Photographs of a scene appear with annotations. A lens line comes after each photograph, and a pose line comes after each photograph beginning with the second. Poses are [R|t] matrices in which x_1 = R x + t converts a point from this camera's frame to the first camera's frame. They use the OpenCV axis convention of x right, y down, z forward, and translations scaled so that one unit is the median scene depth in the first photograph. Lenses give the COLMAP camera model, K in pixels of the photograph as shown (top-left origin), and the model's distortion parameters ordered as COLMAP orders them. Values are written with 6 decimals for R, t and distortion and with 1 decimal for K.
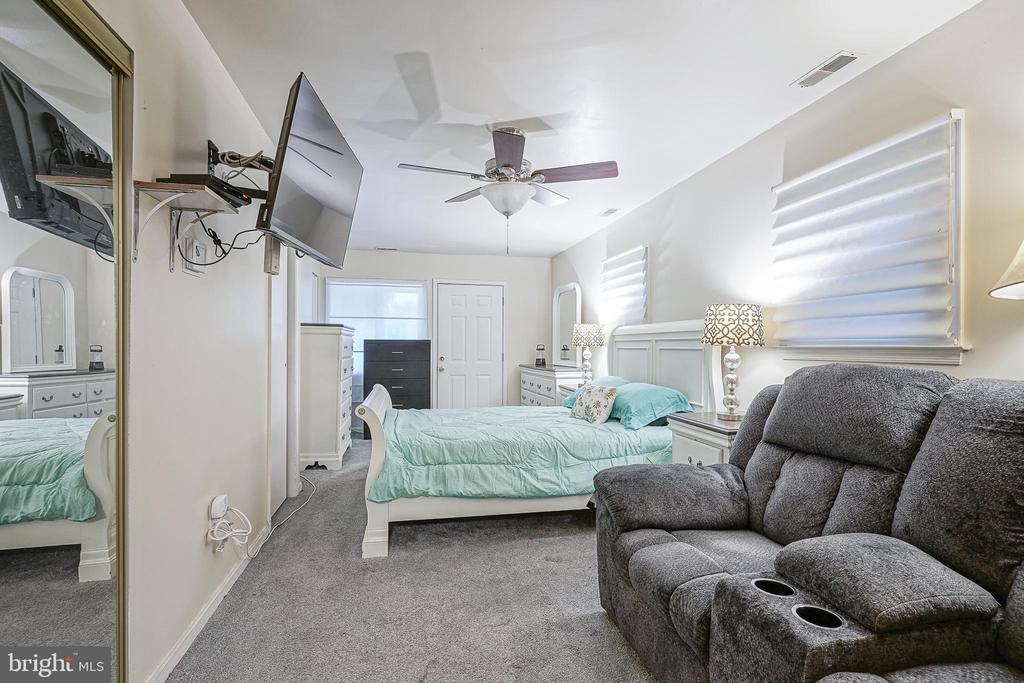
lens RADIAL K [[514.3, 0, 469.5], [0, 514.3, 332.6], [0, 0, 1]] dist [-0.001829, 0.001286]
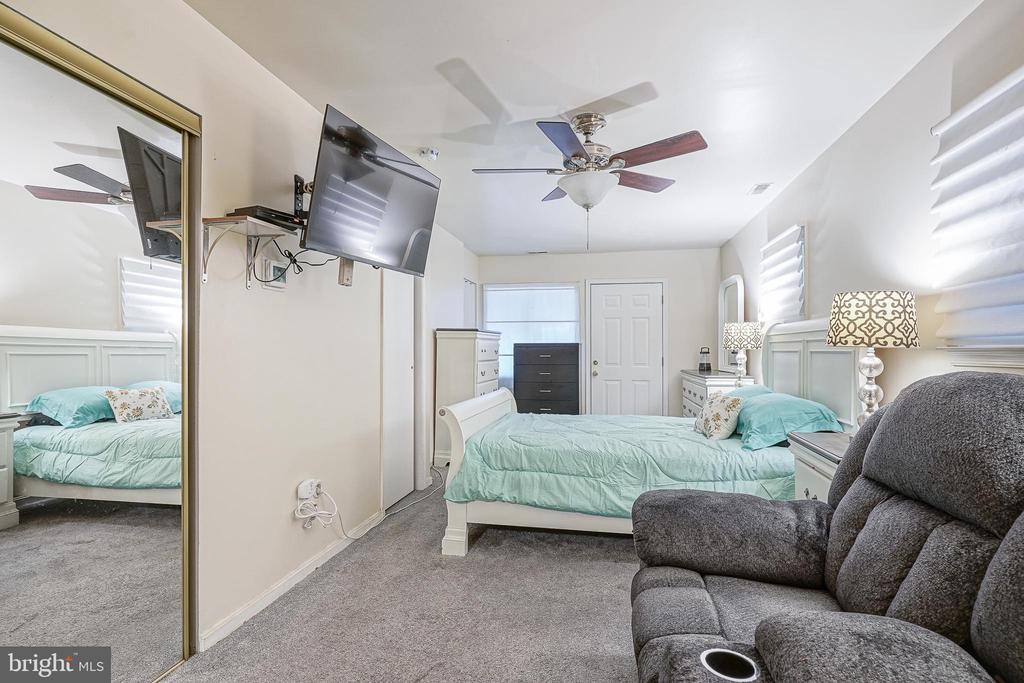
lens RADIAL K [[514.3, 0, 469.5], [0, 514.3, 332.6], [0, 0, 1]] dist [-0.001829, 0.001286]
pose [[0.915520, -0.018140, -0.401862, 0.263255], [0.015168, 0.999829, -0.010576, 0.003493], [0.401986, 0.003587, 0.915639, 0.070121]]
